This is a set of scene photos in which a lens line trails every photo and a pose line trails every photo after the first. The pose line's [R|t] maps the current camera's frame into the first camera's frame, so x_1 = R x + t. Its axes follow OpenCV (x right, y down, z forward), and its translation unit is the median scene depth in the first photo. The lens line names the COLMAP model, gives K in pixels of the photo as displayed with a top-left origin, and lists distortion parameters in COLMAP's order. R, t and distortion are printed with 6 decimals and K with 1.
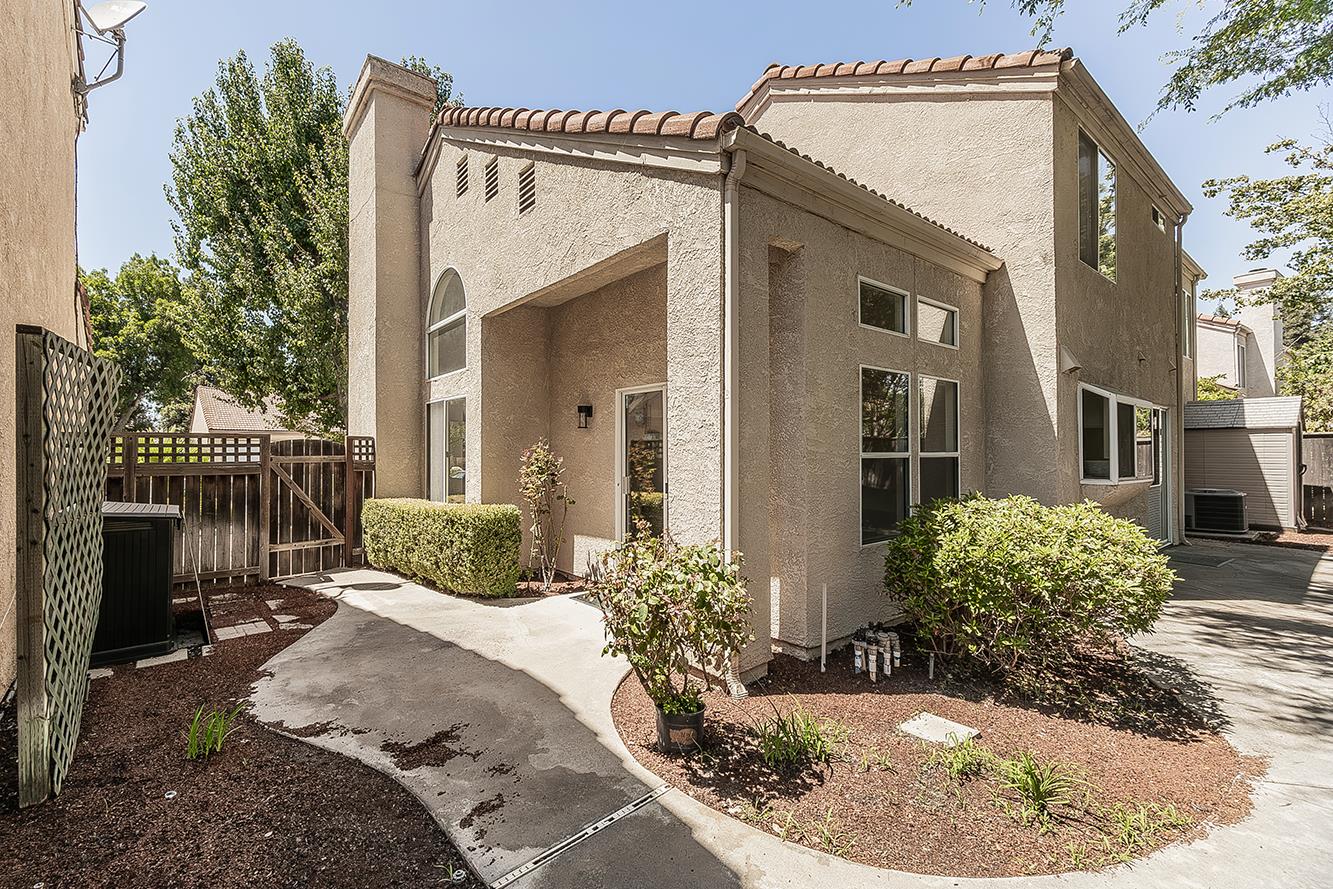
lens RADIAL K [[568.9, 0, 600.3], [0, 568.9, 442.4], [0, 0, 1]] dist [0.011240, -0.002017]
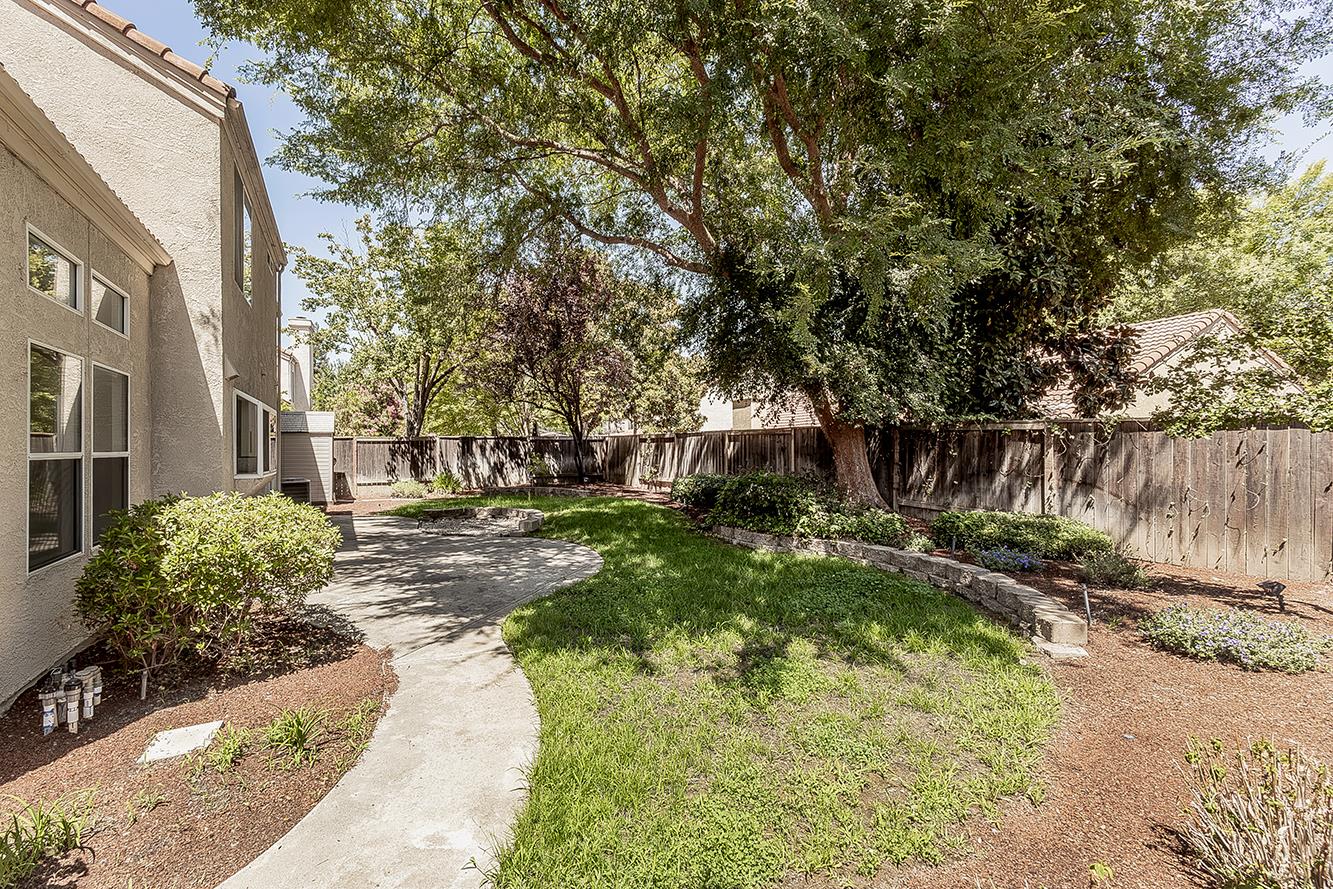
lens RADIAL K [[559.4, 0, 610.6], [0, 559.4, 445.6], [0, 0, 1]] dist [0.004890, 0.000364]
pose [[0.186887, 0.003144, 0.982376, -0.114876], [-0.010919, 0.999940, -0.001123, -0.000007], [-0.982321, -0.010517, 0.186910, 0.069308]]
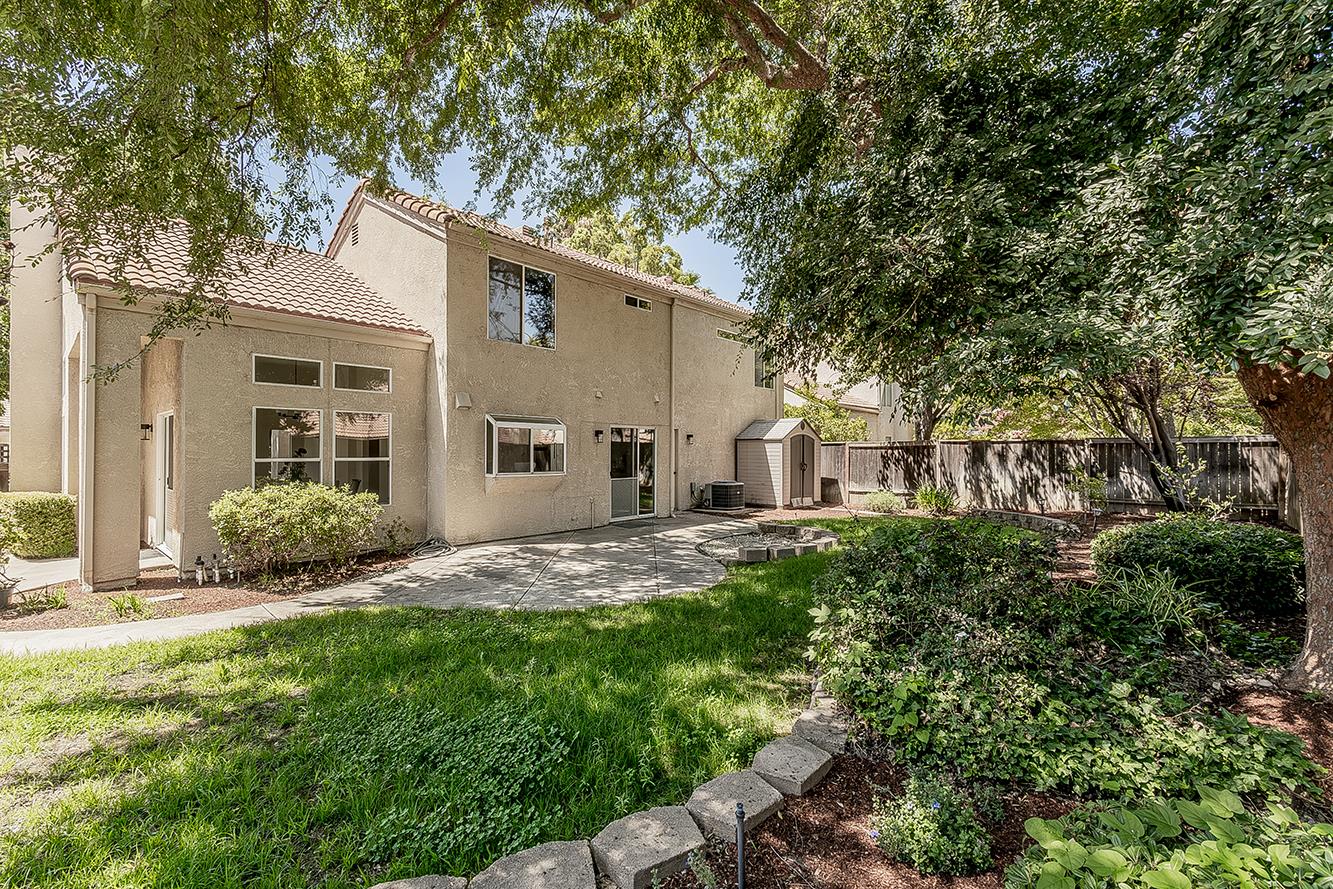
lens RADIAL K [[567.7, 0, 644.0], [0, 567.7, 447.1], [0, 0, 1]] dist [0.008021, 0.001544]
pose [[0.982520, 0.005614, 0.186073, 1.037533], [-0.007931, 0.999900, 0.011711, -0.036669], [-0.185989, -0.012982, 0.982466, -0.710941]]
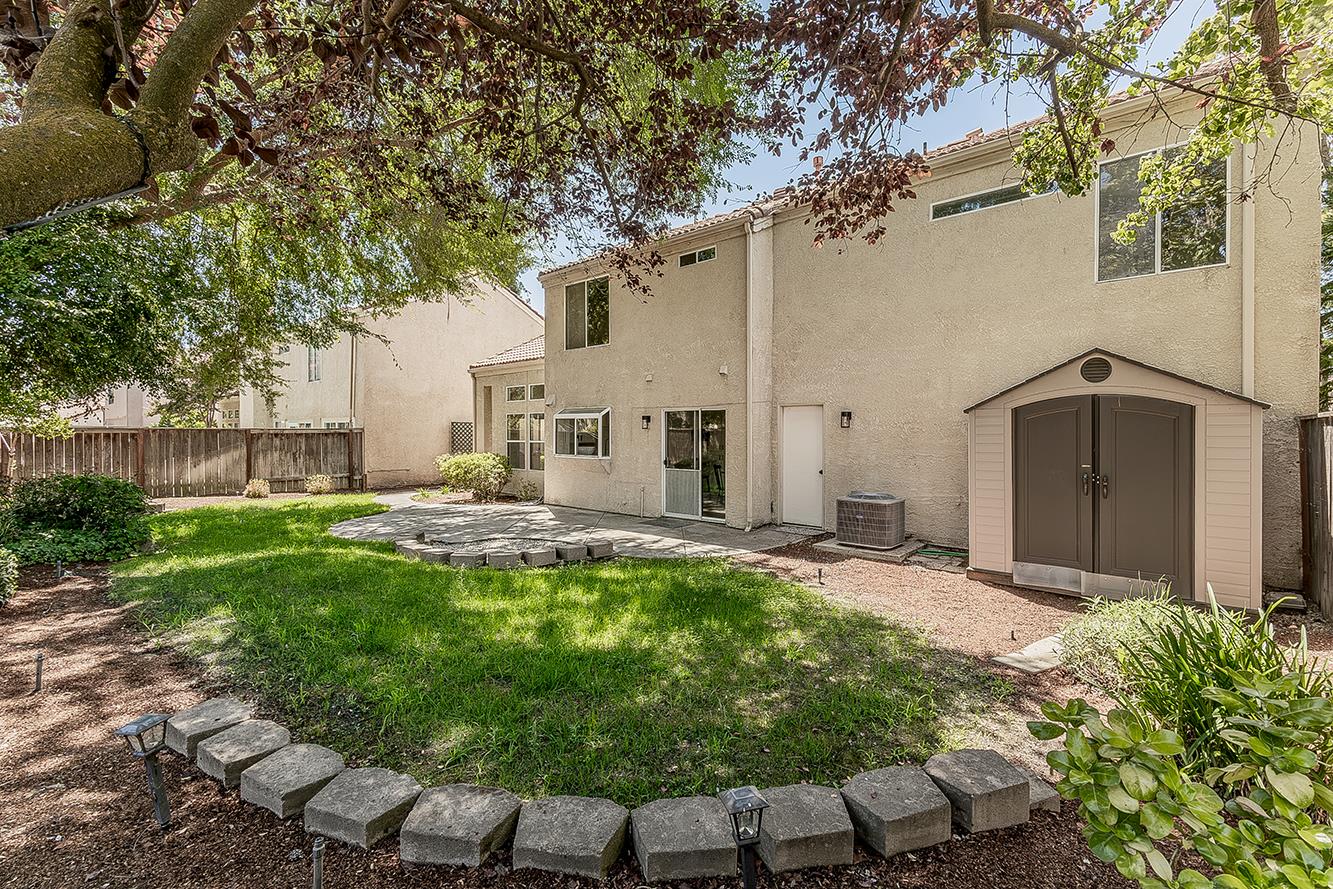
lens RADIAL K [[567.7, 0, 678.6], [0, 567.7, 435.2], [0, 0, 1]] dist [0.008021, 0.001544]
pose [[0.227554, 0.003239, -0.973760, 3.163403], [0.013652, 0.999886, 0.006516, -0.016702], [0.973670, -0.014777, 0.227484, 0.990927]]
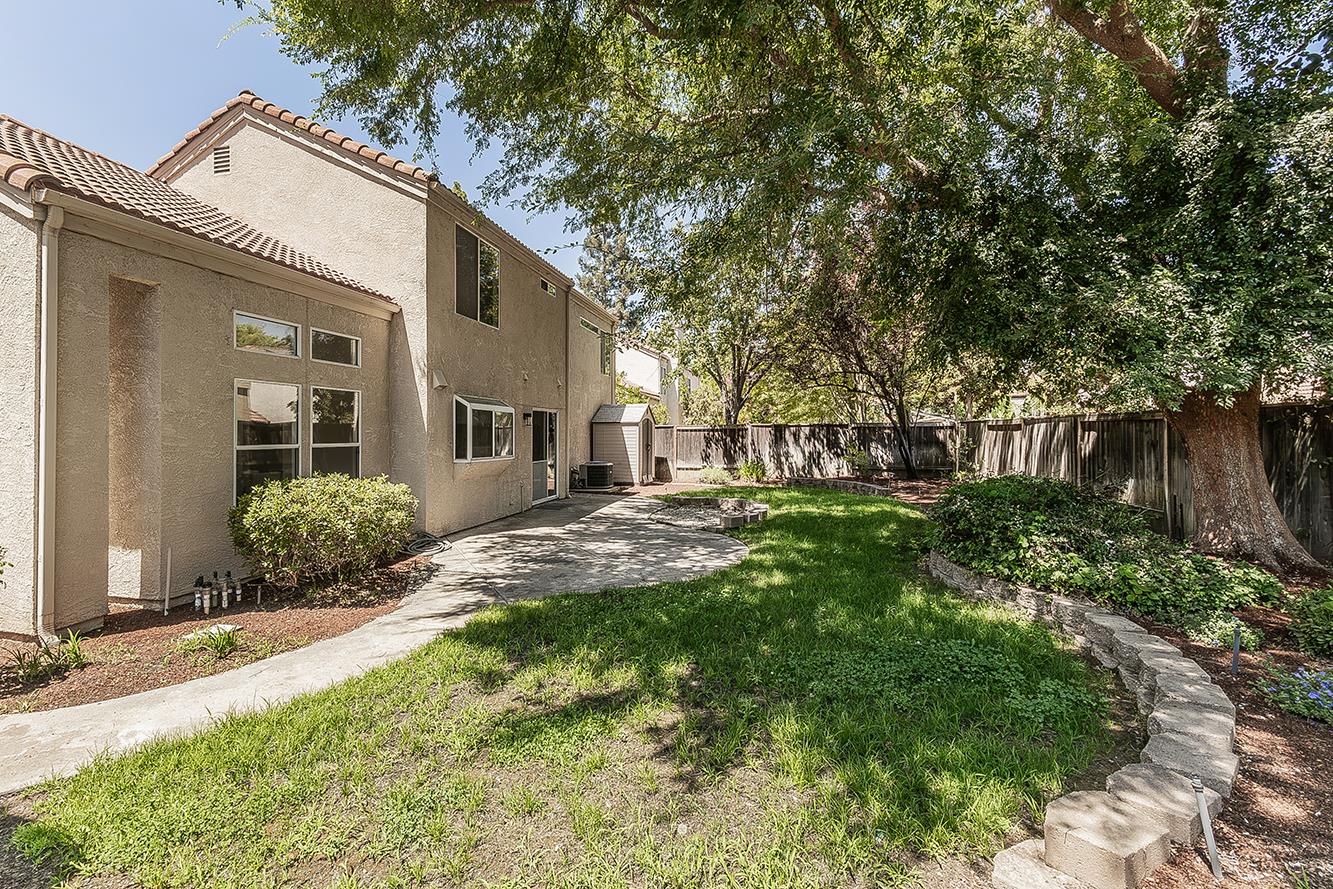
lens RADIAL K [[567.7, 0, 627.3], [0, 567.7, 428.1], [0, 0, 1]] dist [0.008021, 0.001544]
pose [[0.781674, 0.004931, 0.623668, 0.278822], [-0.008648, 0.999958, 0.002934, -0.027642], [-0.623627, -0.007687, 0.781684, -0.475624]]
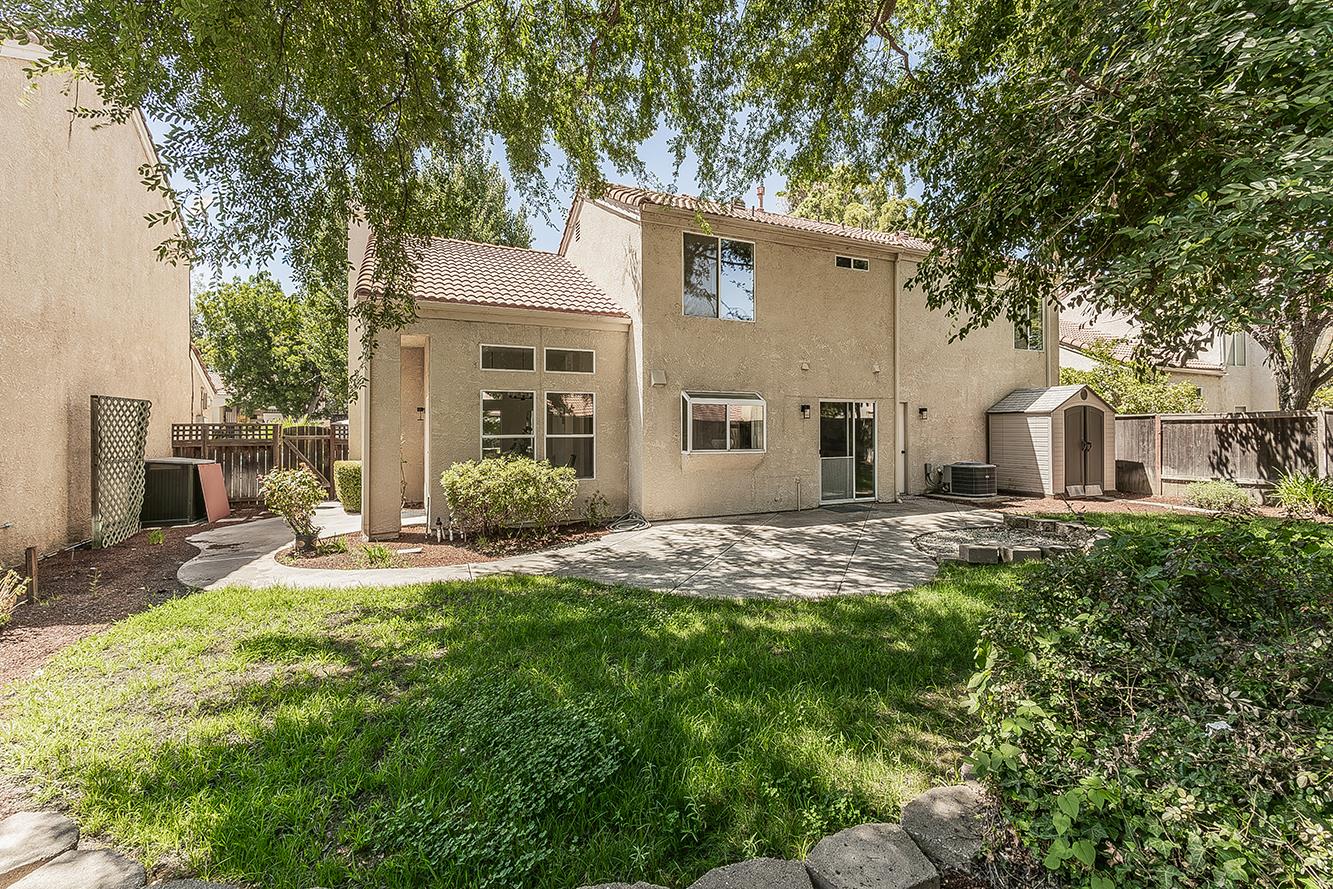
lens RADIAL K [[567.7, 0, 666.0], [0, 567.7, 422.9], [0, 0, 1]] dist [0.008021, 0.001544]
pose [[0.977685, -0.003098, -0.210054, 1.200950], [0.004961, 0.999953, 0.008343, -0.030445], [0.210018, -0.009199, 0.977654, -0.618786]]
